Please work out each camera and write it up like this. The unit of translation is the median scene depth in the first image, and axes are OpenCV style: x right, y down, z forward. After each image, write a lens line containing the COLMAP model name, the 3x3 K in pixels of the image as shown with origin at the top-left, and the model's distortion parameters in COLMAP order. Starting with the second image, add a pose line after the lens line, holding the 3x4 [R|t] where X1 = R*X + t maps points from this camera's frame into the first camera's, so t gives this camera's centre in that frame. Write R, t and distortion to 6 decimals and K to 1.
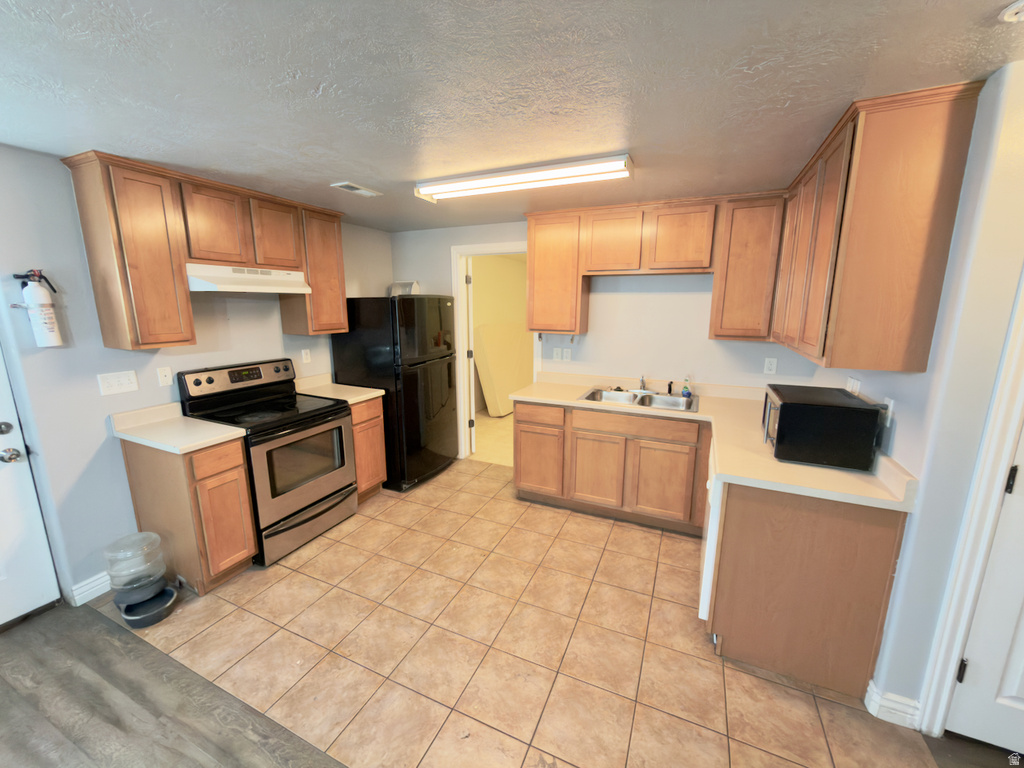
lens RADIAL K [[407.7, 0, 510.9], [0, 407.7, 381.9], [0, 0, 1]] dist [-0.002524, -0.000052]
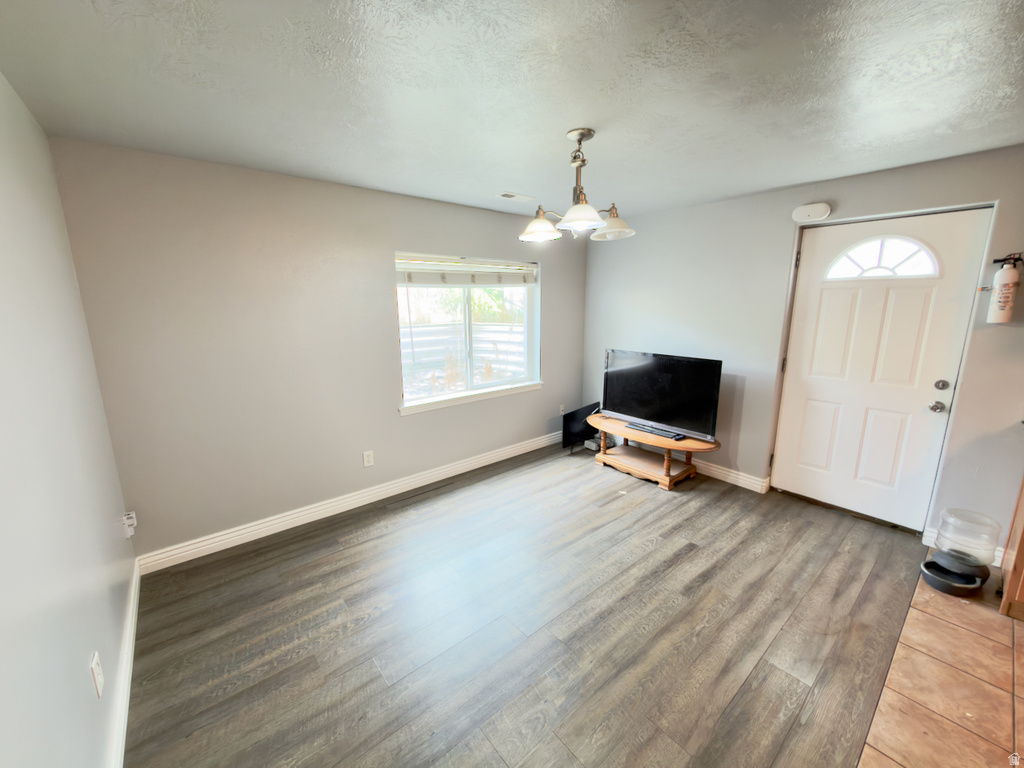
lens RADIAL K [[407.7, 0, 510.9], [0, 407.7, 381.9], [0, 0, 1]] dist [-0.002524, -0.000052]
pose [[-0.437574, 0.176598, -0.881670, 0.484369], [-0.163145, 0.948658, 0.270984, -0.020926], [0.884258, 0.262416, -0.386297, 0.321244]]
